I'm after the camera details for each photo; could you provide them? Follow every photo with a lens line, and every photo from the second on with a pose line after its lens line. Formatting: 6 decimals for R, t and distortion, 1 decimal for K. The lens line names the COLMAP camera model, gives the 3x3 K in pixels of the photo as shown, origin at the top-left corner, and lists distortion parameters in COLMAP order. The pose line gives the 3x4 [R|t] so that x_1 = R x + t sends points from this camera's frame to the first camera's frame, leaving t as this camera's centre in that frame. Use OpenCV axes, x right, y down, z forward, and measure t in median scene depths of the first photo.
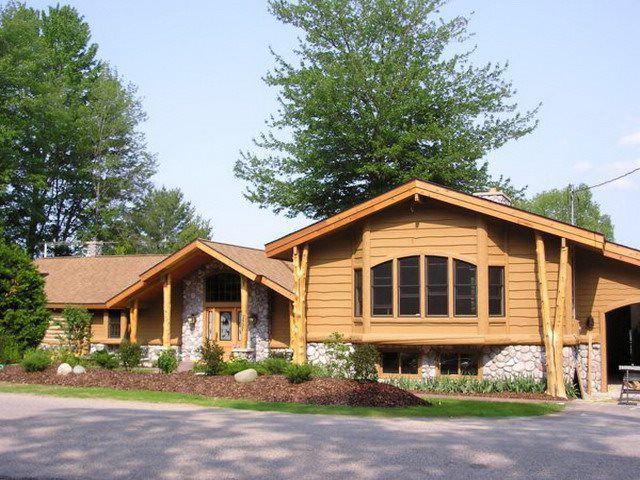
lens RADIAL K [[813.9, 0, 319.4], [0, 813.9, 239.8], [0, 0, 1]] dist [-0.113329, 0.000000]
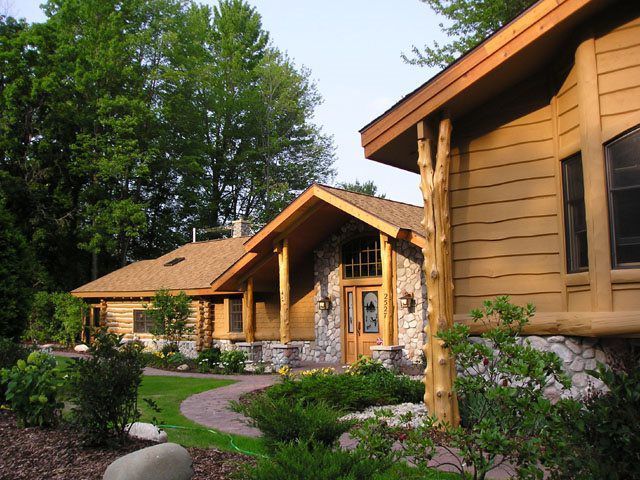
lens RADIAL K [[652.6, 0, 319.7], [0, 652.6, 241.1], [0, 0, 1]] dist [-0.139230, 0.000000]
pose [[0.950927, -0.051973, -0.305020, 0.016252], [0.047151, 0.998619, -0.023157, 0.056038], [0.305802, 0.007638, 0.952064, 0.453939]]
